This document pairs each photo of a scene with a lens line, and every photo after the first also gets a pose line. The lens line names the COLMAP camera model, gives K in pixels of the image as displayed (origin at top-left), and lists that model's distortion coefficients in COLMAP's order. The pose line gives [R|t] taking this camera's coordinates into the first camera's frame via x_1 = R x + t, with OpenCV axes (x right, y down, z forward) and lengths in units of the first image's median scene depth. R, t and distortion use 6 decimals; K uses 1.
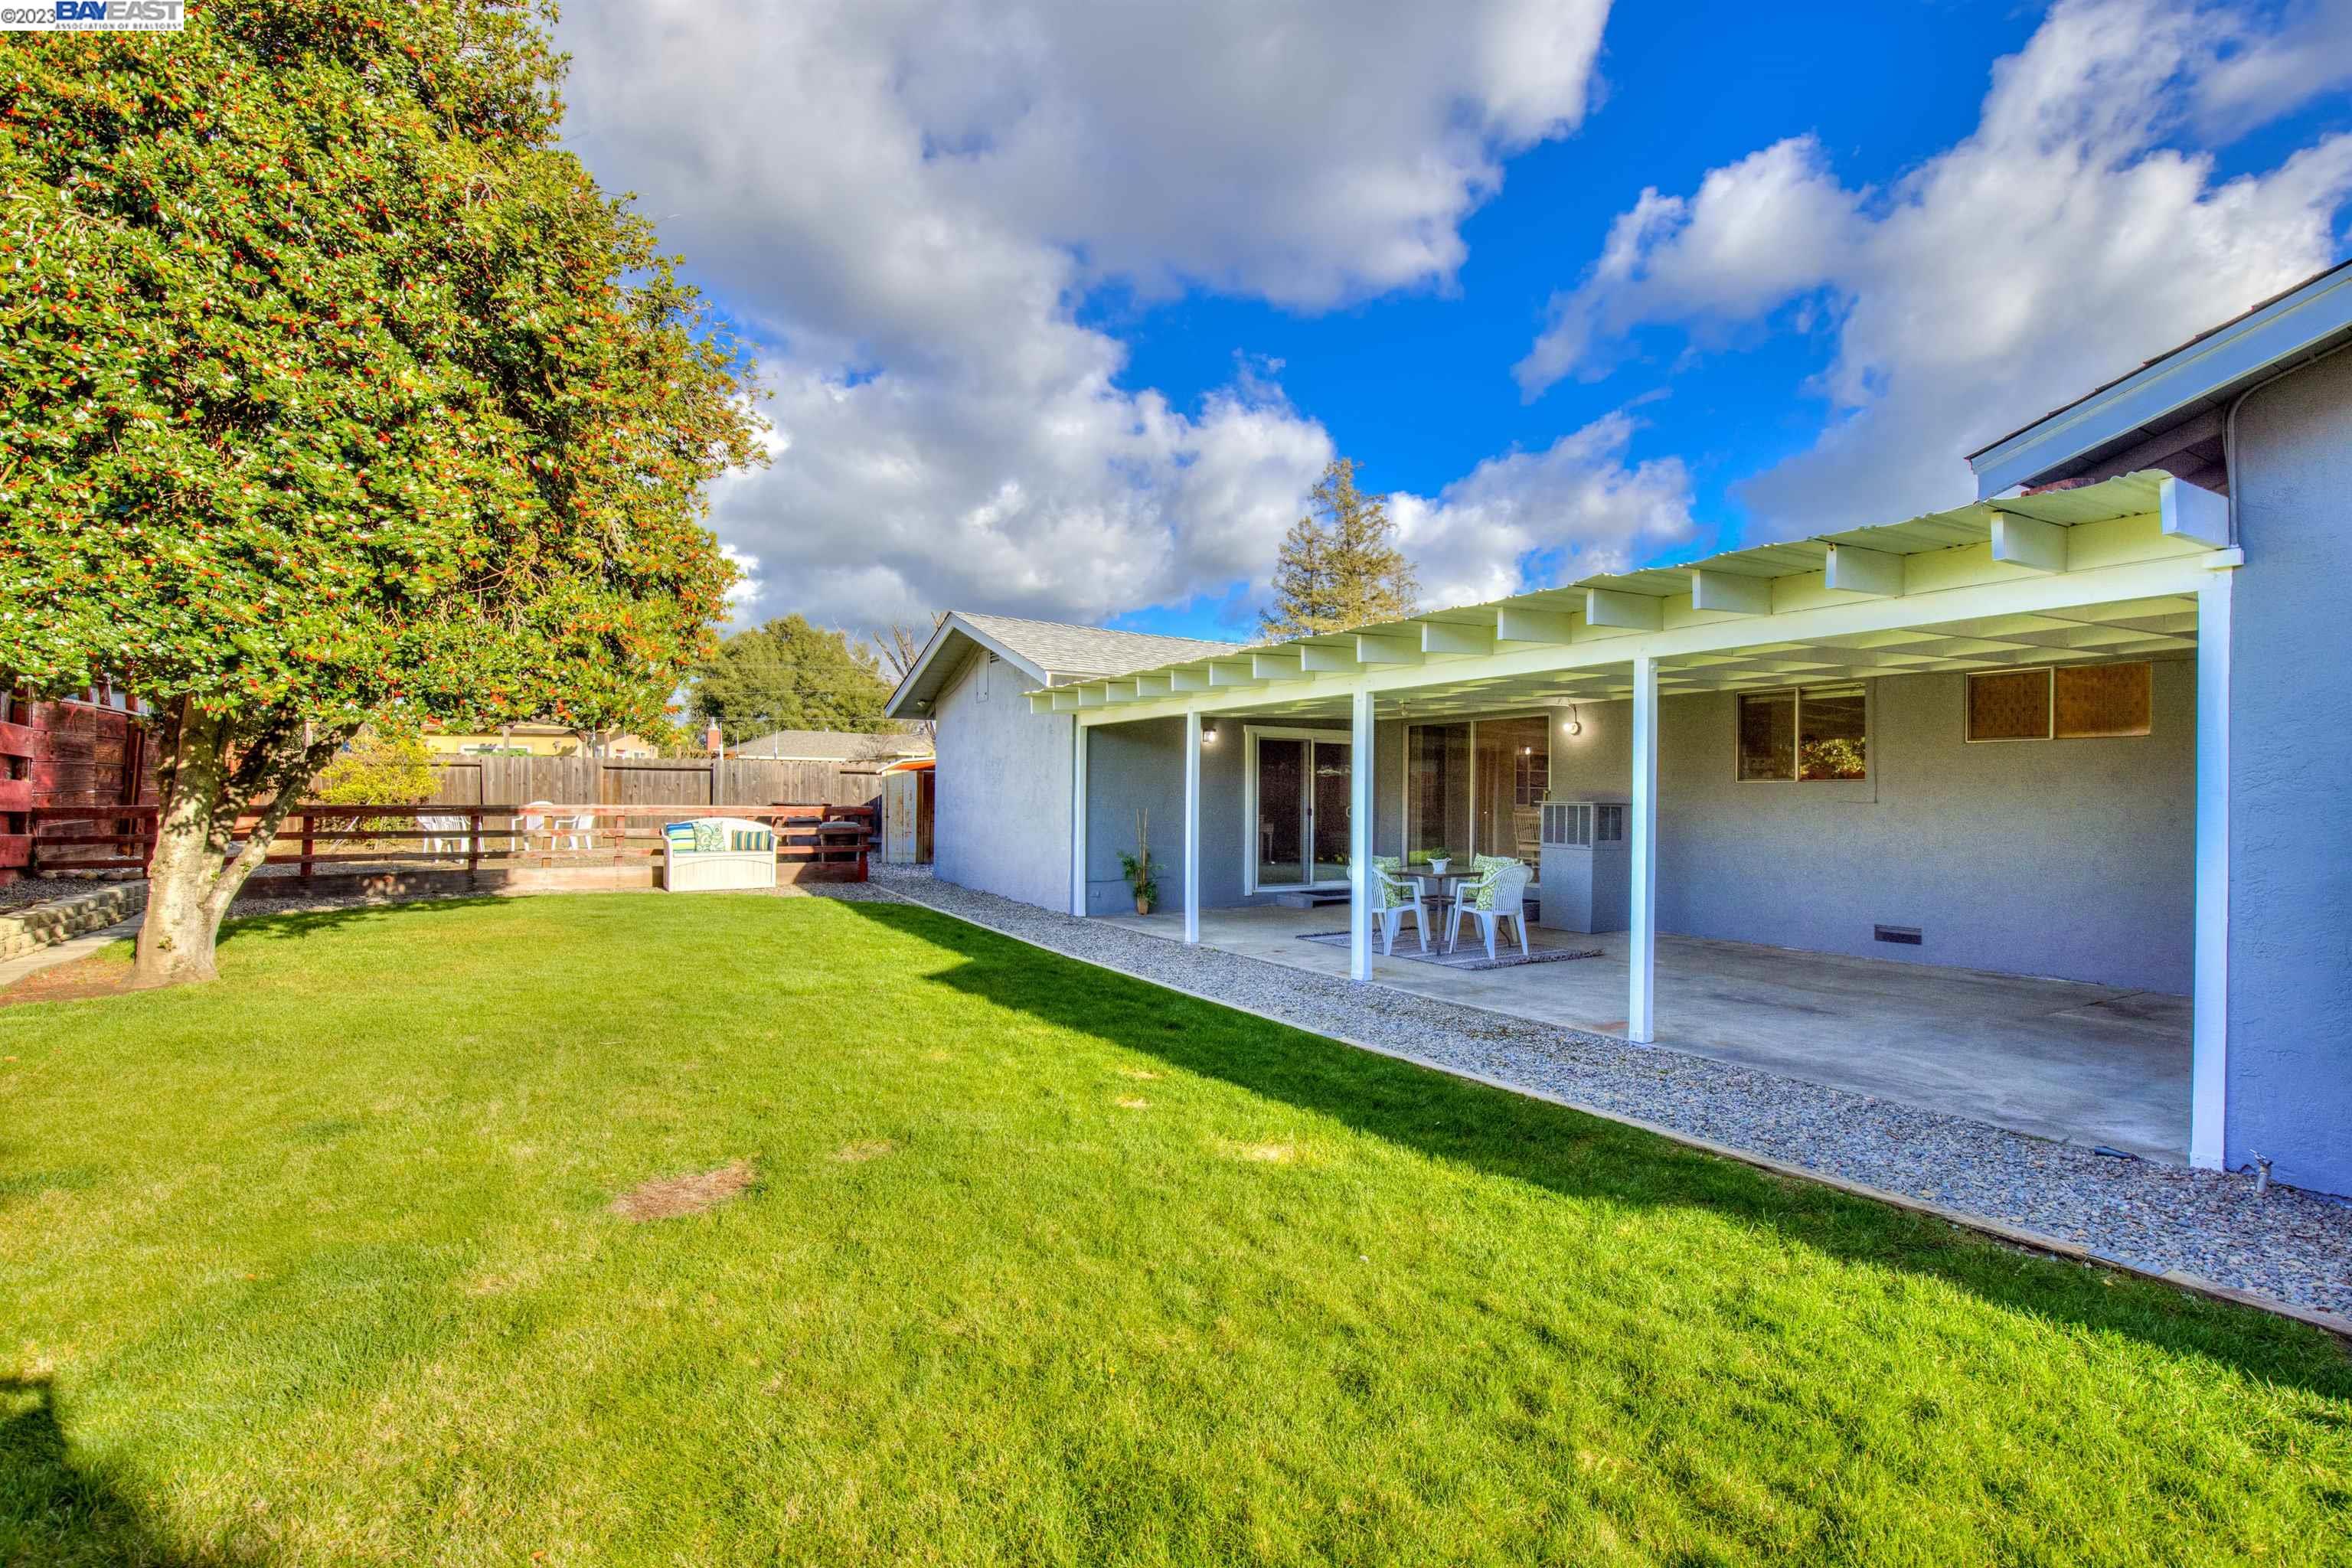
lens RADIAL K [[1070.4, 0, 1177.3], [0, 1070.4, 793.0], [0, 0, 1]] dist [0.001147, -0.001405]
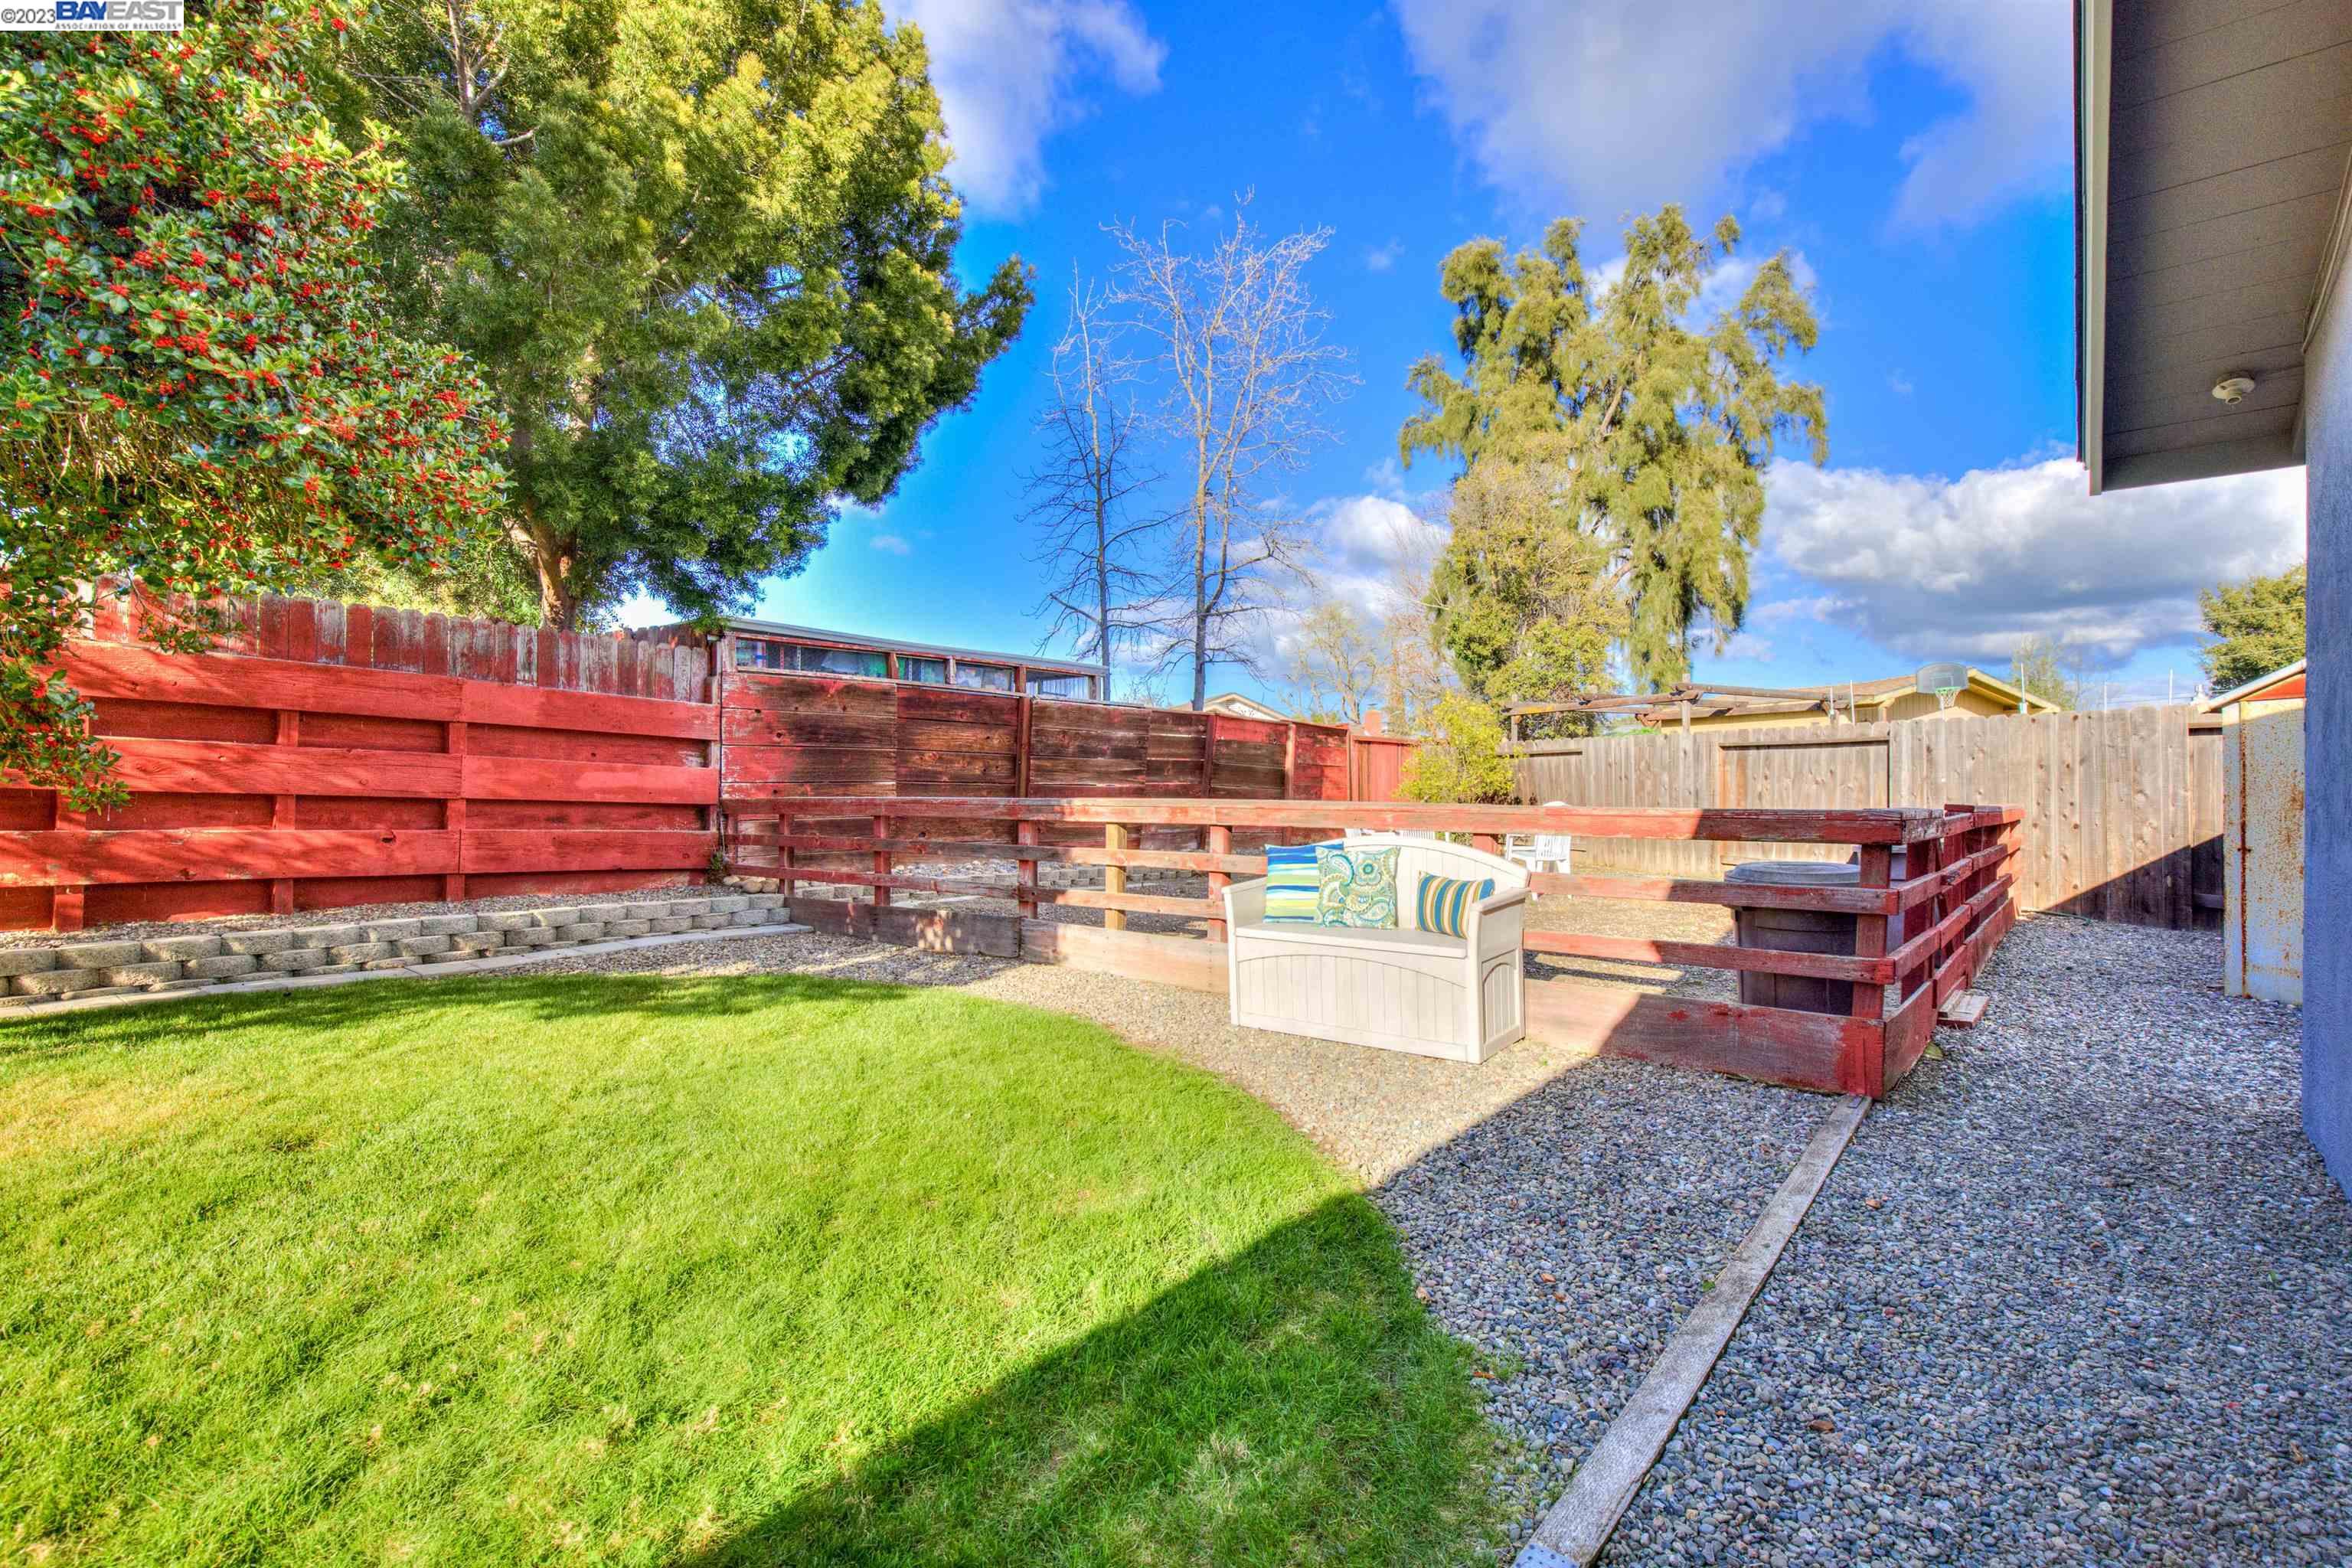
lens RADIAL K [[1070.4, 0, 1190.8], [0, 1070.4, 792.5], [0, 0, 1]] dist [0.001147, -0.001405]
pose [[0.342110, -0.008458, -0.939622, -0.017754], [-0.000911, 0.999956, -0.009333, 0.001719], [0.939659, 0.004049, 0.342088, 0.118515]]
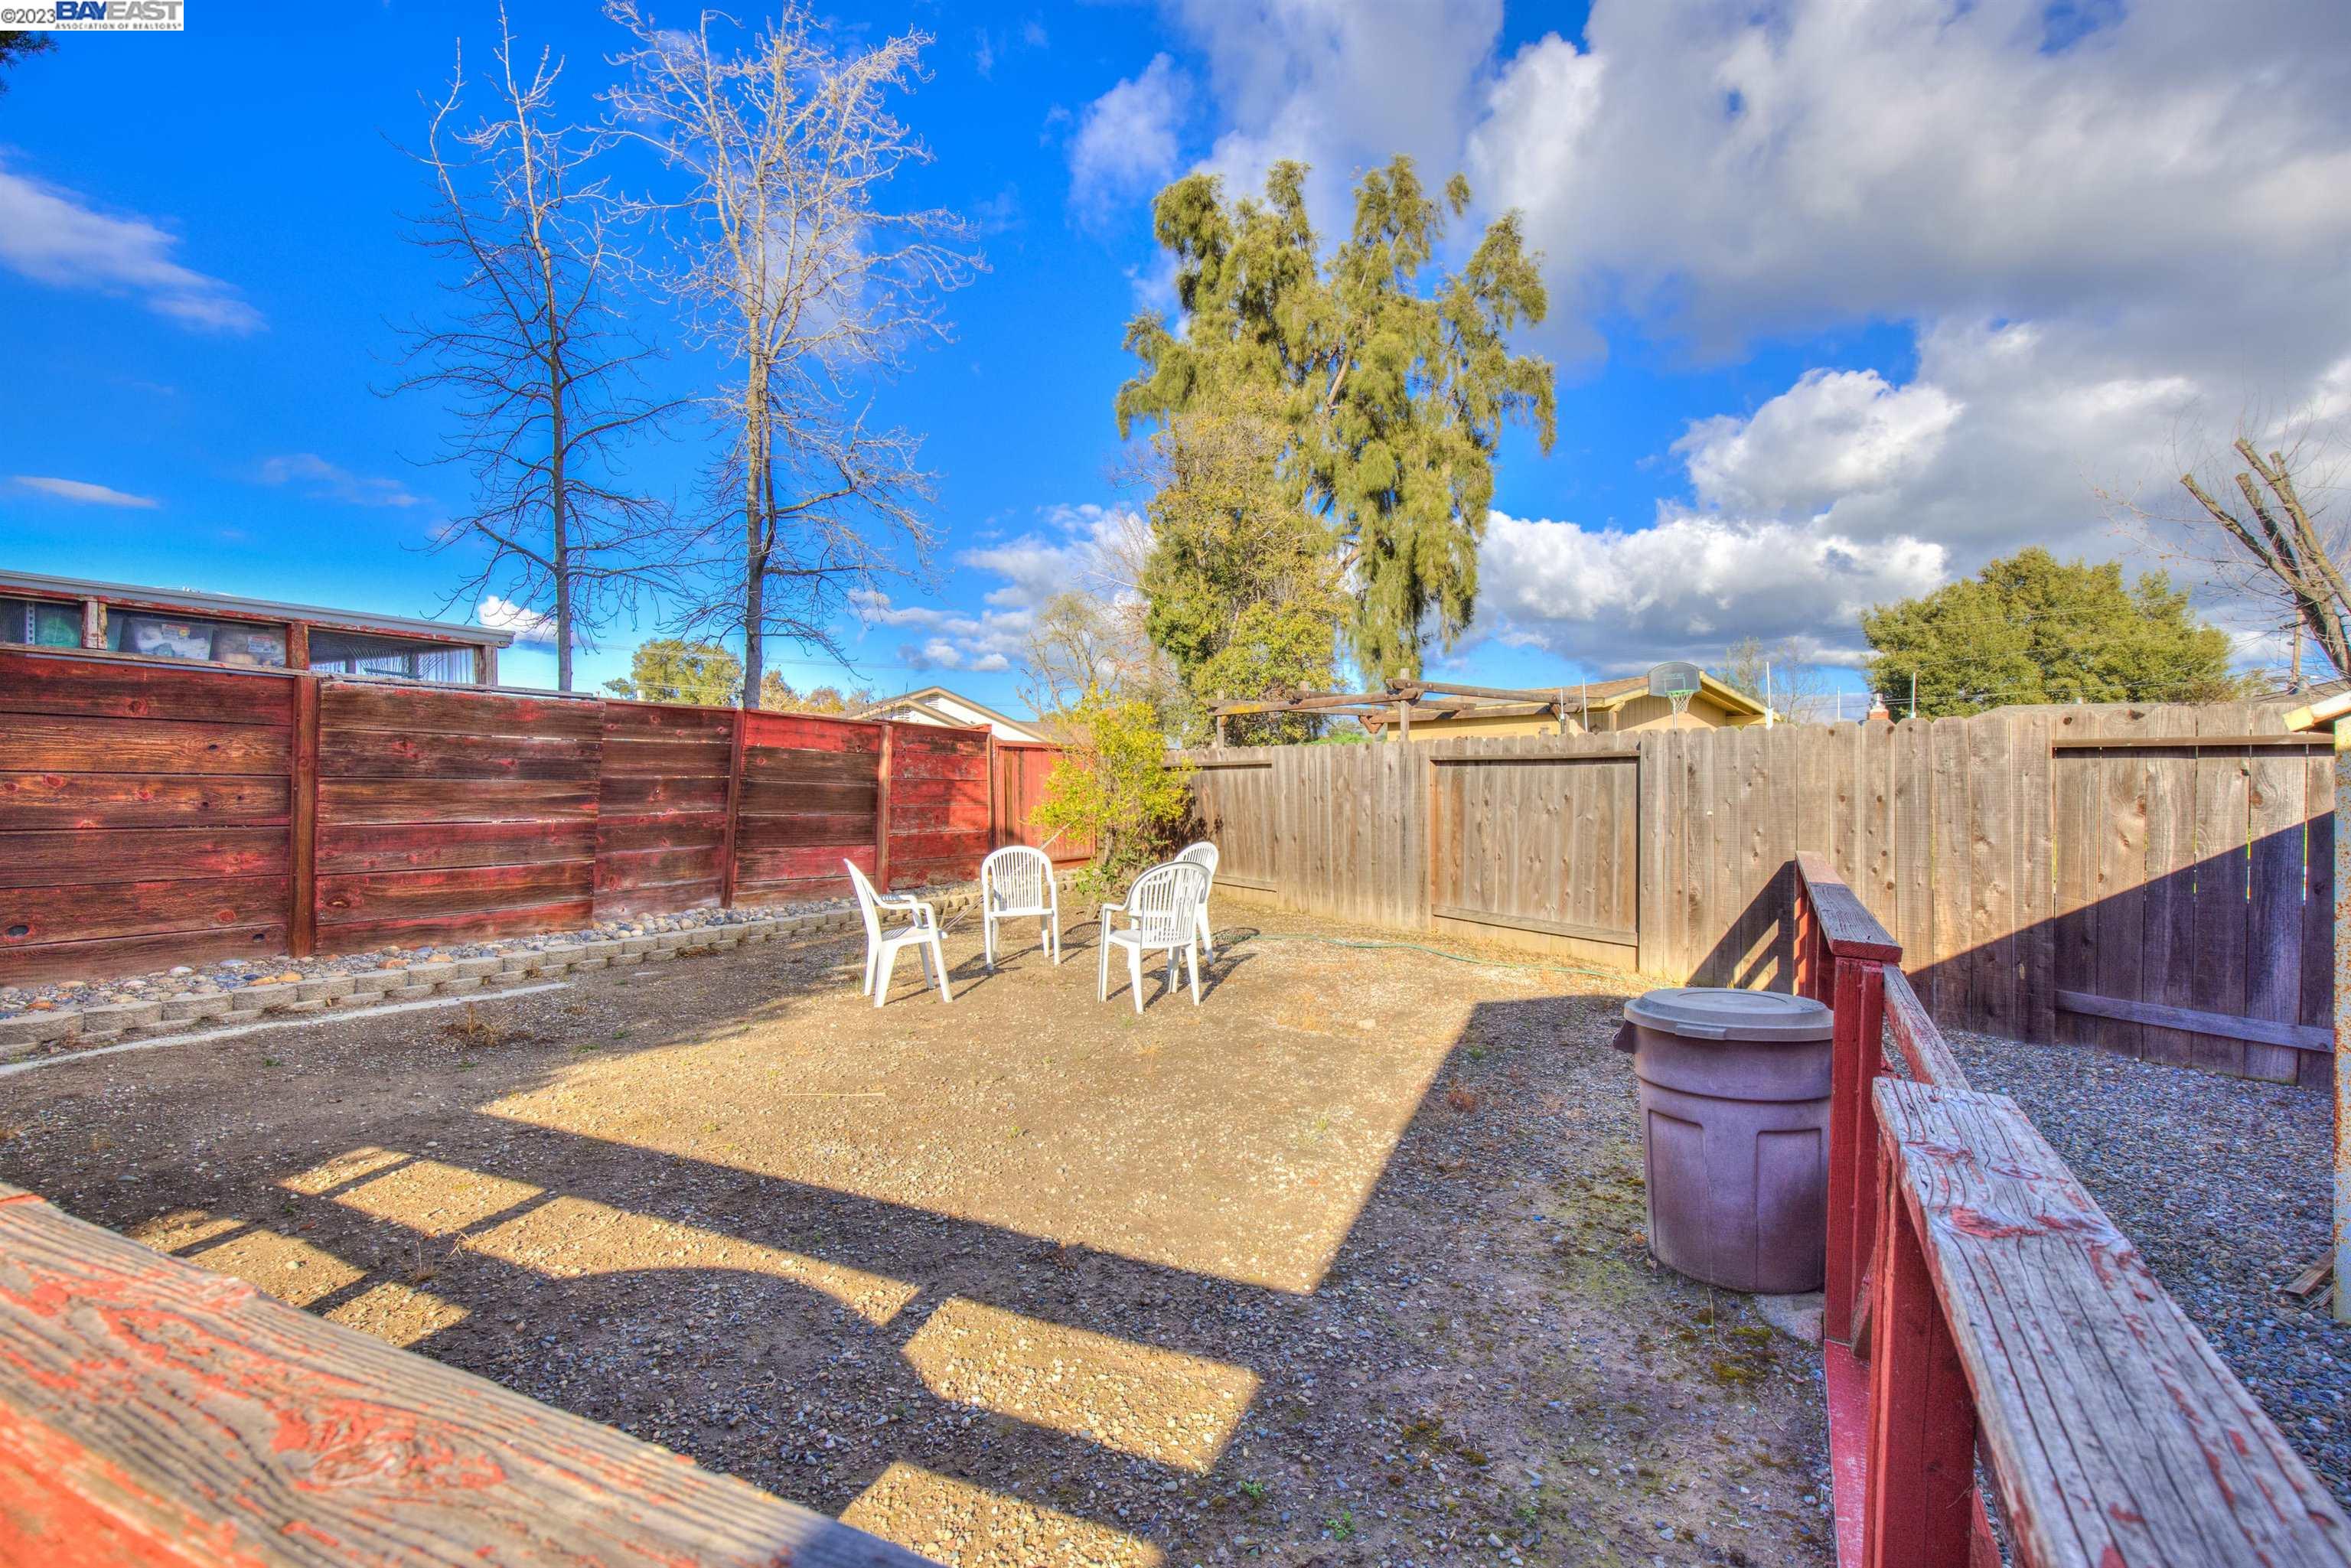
lens RADIAL K [[1084.2, 0, 1178.3], [0, 1084.2, 799.8], [0, 0, 1]] dist [-0.000284, 0.000006]
pose [[0.525548, -0.003550, -0.850757, -0.047749], [0.004431, 0.999989, -0.001436, -0.001779], [0.850753, -0.003015, 0.525558, 0.154037]]
